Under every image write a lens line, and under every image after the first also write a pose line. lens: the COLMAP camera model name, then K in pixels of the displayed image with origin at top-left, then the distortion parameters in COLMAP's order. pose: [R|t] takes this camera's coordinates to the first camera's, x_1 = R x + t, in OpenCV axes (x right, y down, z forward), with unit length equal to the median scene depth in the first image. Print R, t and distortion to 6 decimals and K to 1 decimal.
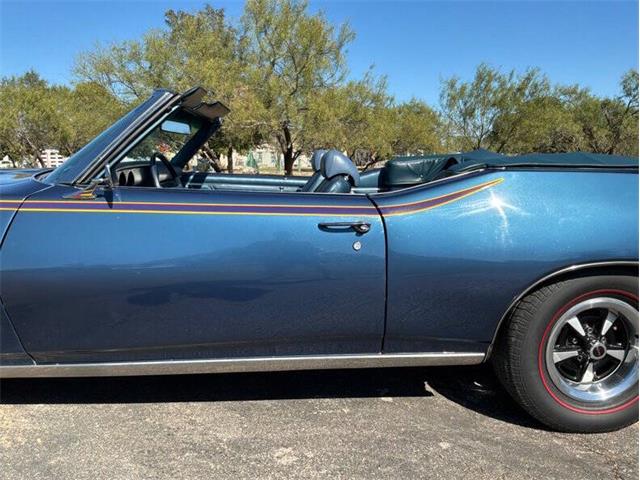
lens RADIAL K [[527.6, 0, 320.0], [0, 527.6, 240.0], [0, 0, 1]] dist [0.052852, -0.102249]
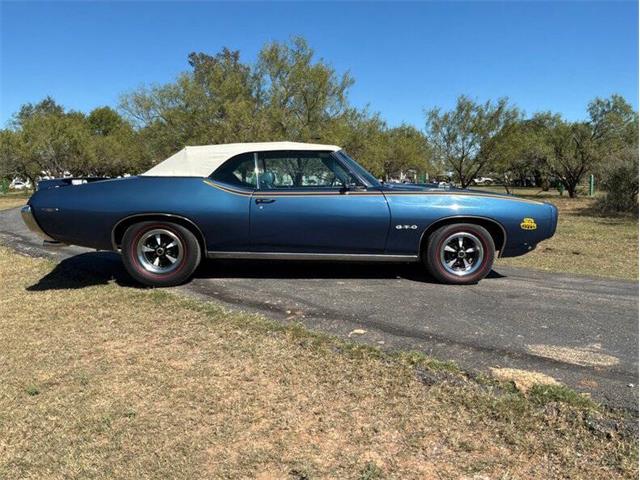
lens RADIAL K [[526.0, 0, 316.3], [0, 526.0, 240.8], [0, 0, 1]] dist [0.061152, -0.118297]
pose [[0.999980, -0.005811, 0.002564, -0.017235], [0.005898, 0.999353, -0.035475, 0.023719], [-0.002356, 0.035489, 0.999367, -0.147299]]
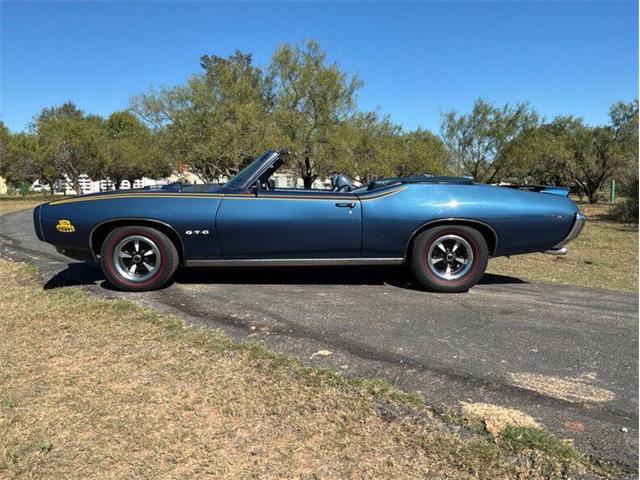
lens RADIAL K [[527.6, 0, 320.0], [0, 527.6, 240.0], [0, 0, 1]] dist [0.052852, -0.102249]
pose [[0.999647, 0.002780, -0.026429, -0.000777], [-0.003970, 0.998976, -0.045073, 0.021658], [0.026277, 0.045162, 0.998634, -0.129542]]
